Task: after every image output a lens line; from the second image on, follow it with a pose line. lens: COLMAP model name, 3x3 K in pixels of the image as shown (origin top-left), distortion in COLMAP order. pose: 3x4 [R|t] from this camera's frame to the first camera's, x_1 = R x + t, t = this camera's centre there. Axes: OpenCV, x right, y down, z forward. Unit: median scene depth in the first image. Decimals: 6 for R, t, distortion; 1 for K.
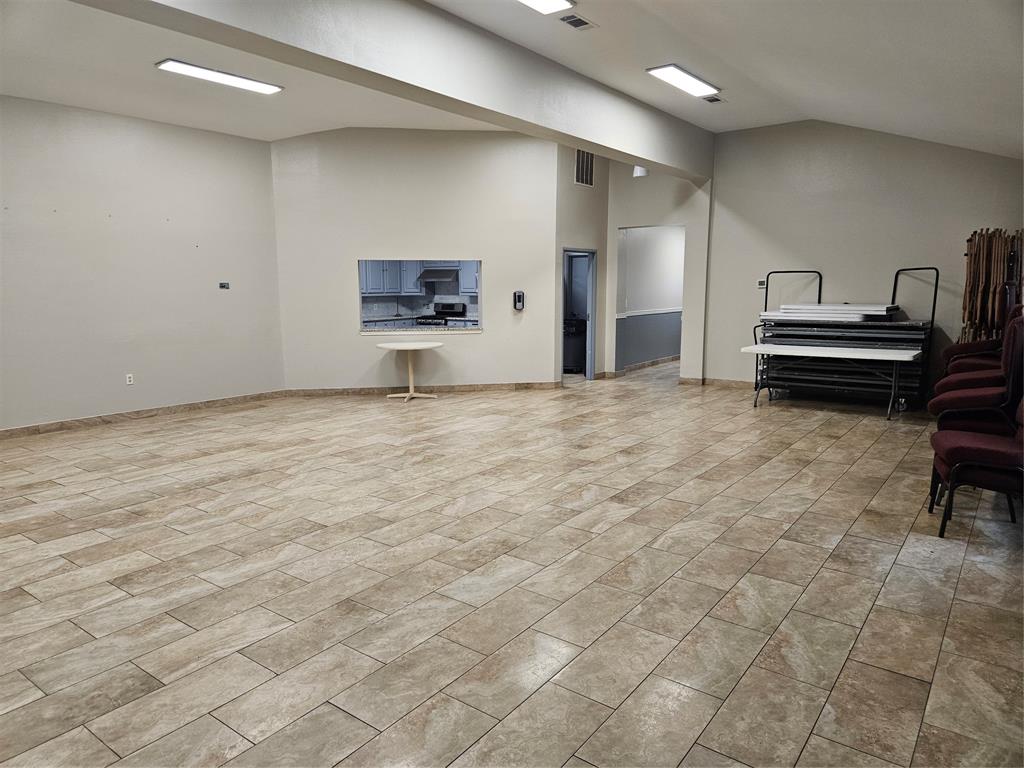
lens RADIAL K [[682.7, 0, 504.7], [0, 682.7, 381.0], [0, 0, 1]] dist [0.073561, -0.049780]
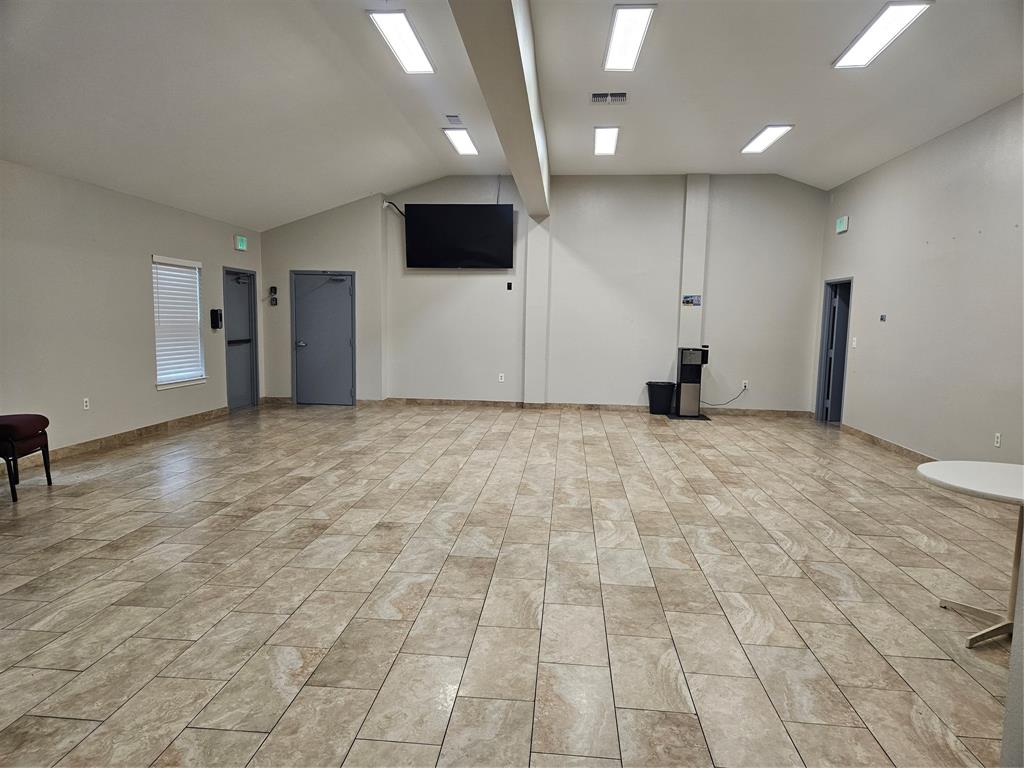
lens RADIAL K [[682.7, 0, 505.6], [0, 682.7, 384.1], [0, 0, 1]] dist [0.073561, -0.049780]
pose [[-0.848673, 0.040854, -0.527338, 0.455479], [-0.091994, 0.970415, 0.223232, -0.265828], [0.520857, 0.237963, -0.819806, 1.952557]]
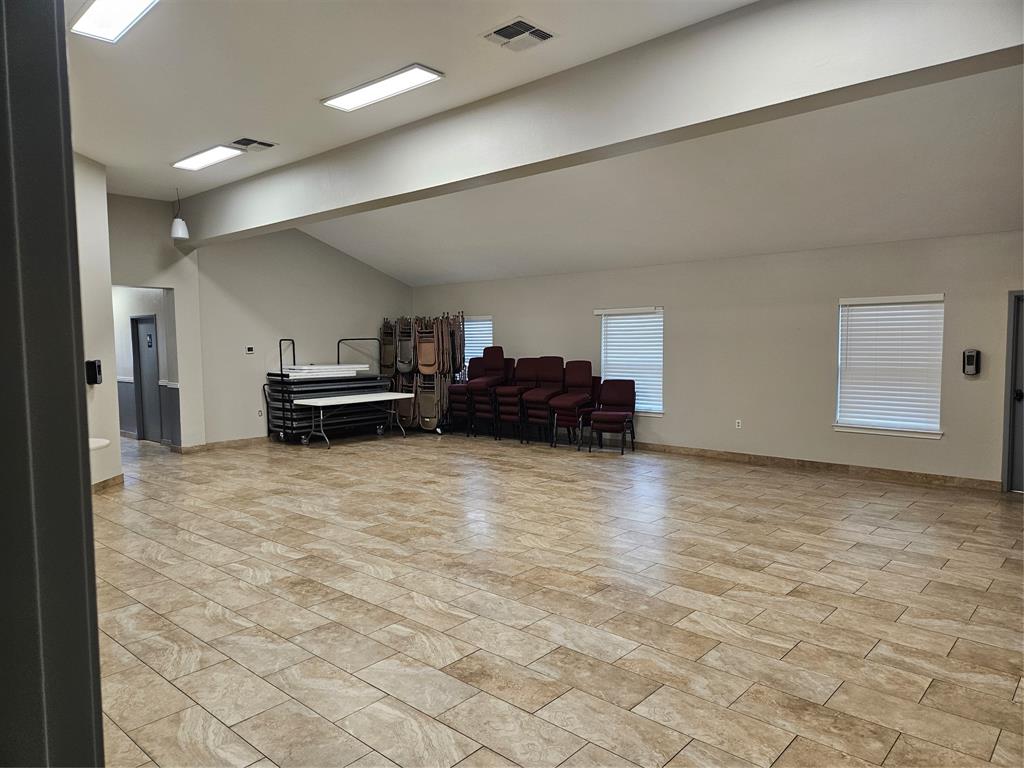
lens RADIAL K [[682.7, 0, 510.5], [0, 682.7, 385.2], [0, 0, 1]] dist [0.073561, -0.049780]
pose [[0.085342, -0.057636, 0.994683, -1.273534], [0.153443, 0.987176, 0.044035, -0.123852], [-0.984465, 0.148869, 0.093092, 0.875412]]
